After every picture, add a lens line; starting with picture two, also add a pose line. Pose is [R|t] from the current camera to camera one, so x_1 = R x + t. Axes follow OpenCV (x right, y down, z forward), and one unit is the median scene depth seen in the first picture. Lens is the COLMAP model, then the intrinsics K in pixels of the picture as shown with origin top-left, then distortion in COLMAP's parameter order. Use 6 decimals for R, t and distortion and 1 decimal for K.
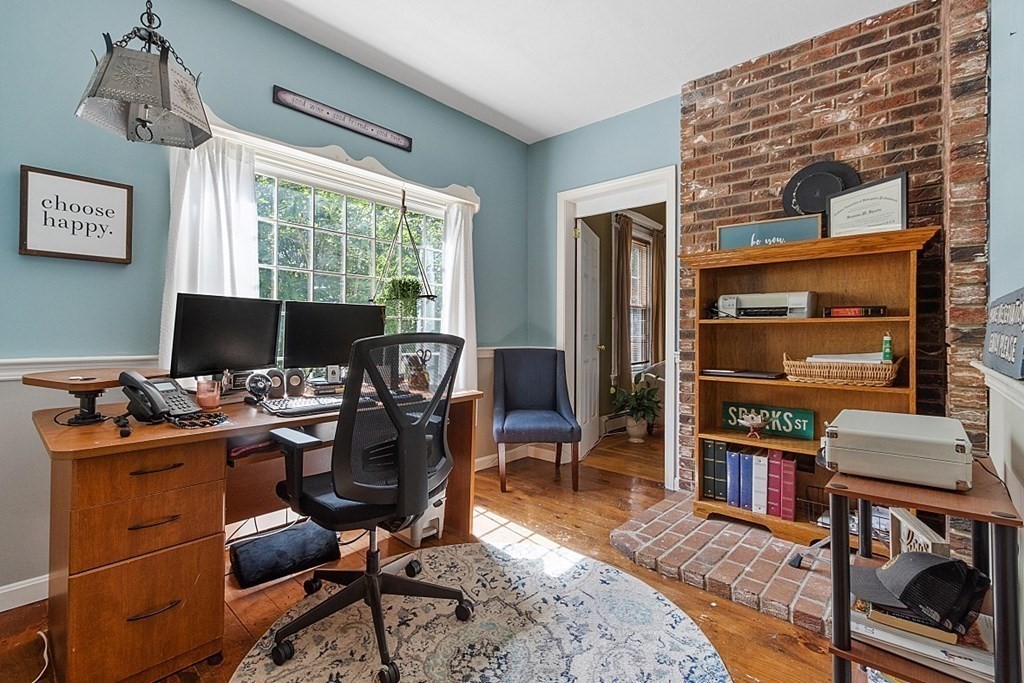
lens RADIAL K [[462.9, 0, 514.9], [0, 462.9, 333.5], [0, 0, 1]] dist [-0.006664, 0.001127]
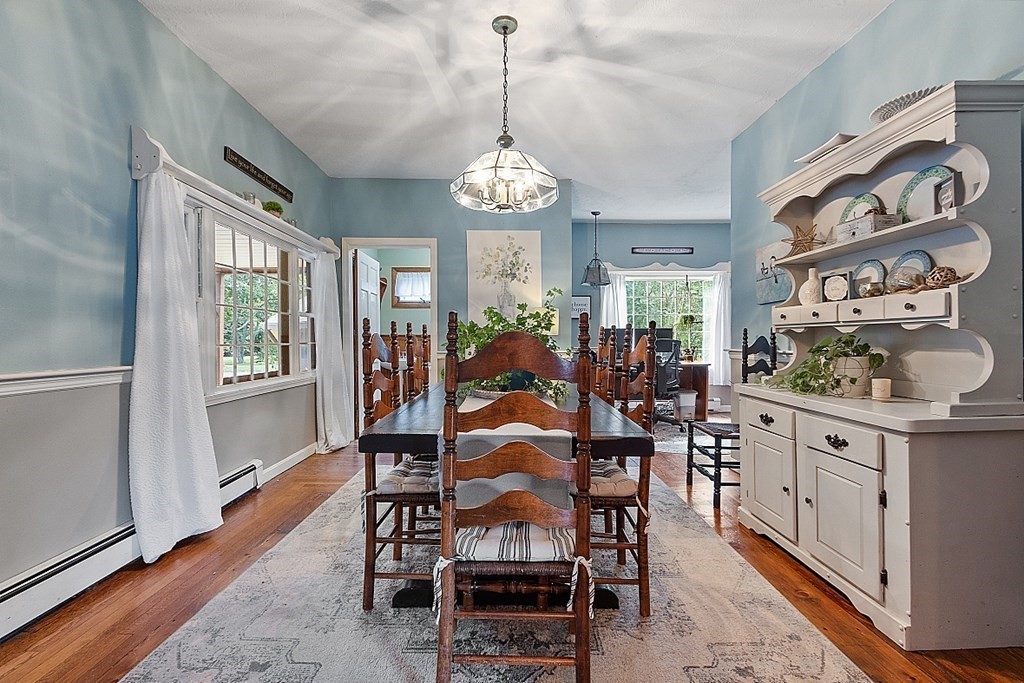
lens RADIAL K [[462.9, 0, 506.5], [0, 462.9, 339.1], [0, 0, 1]] dist [-0.006664, 0.001127]
pose [[0.656508, -0.008085, -0.754275, 1.208913], [0.007696, 0.999962, -0.004019, 0.004621], [0.754279, -0.003166, 0.656546, -1.560508]]
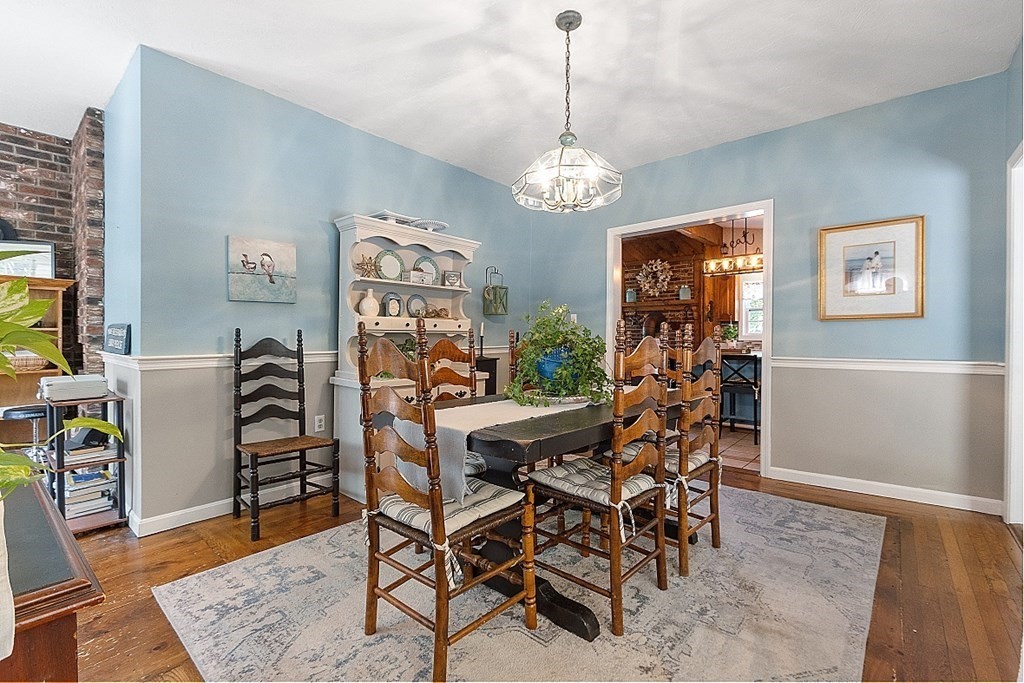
lens RADIAL K [[462.9, 0, 514.7], [0, 462.9, 335.6], [0, 0, 1]] dist [-0.006664, 0.001127]
pose [[-0.012292, -0.010718, 0.999867, -0.824972], [-0.006944, 0.999919, 0.010633, -0.032620], [-0.999900, -0.006813, -0.012366, -0.646732]]
